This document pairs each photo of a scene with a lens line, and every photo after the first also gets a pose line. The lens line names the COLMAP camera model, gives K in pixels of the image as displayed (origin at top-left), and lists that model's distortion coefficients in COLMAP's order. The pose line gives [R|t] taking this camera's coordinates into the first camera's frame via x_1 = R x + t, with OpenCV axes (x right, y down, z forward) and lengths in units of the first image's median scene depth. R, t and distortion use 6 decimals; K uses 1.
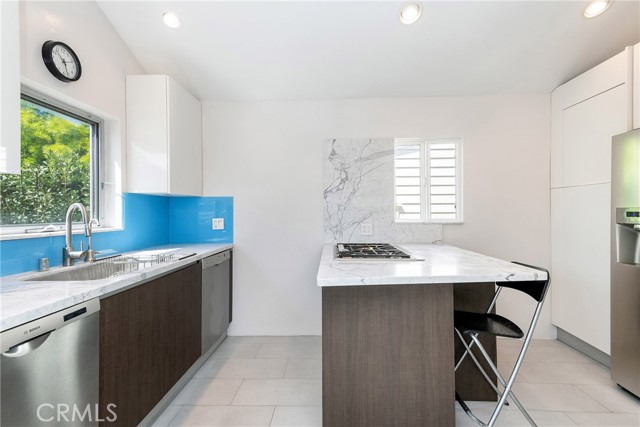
lens RADIAL K [[296.6, 0, 312.8], [0, 296.6, 207.0], [0, 0, 1]] dist [0.004091, -0.007043]
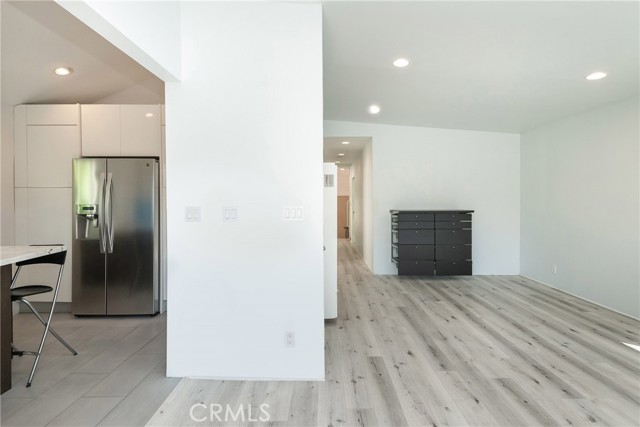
lens RADIAL K [[322.0, 0, 324.4], [0, 322.0, 201.7], [0, 0, 1]] dist [0.009389, -0.002500]
pose [[-0.044009, -0.003307, 0.999026, -0.551776], [-0.016218, 0.999865, 0.002596, -0.028053], [-0.998900, -0.016088, -0.044056, -0.181248]]
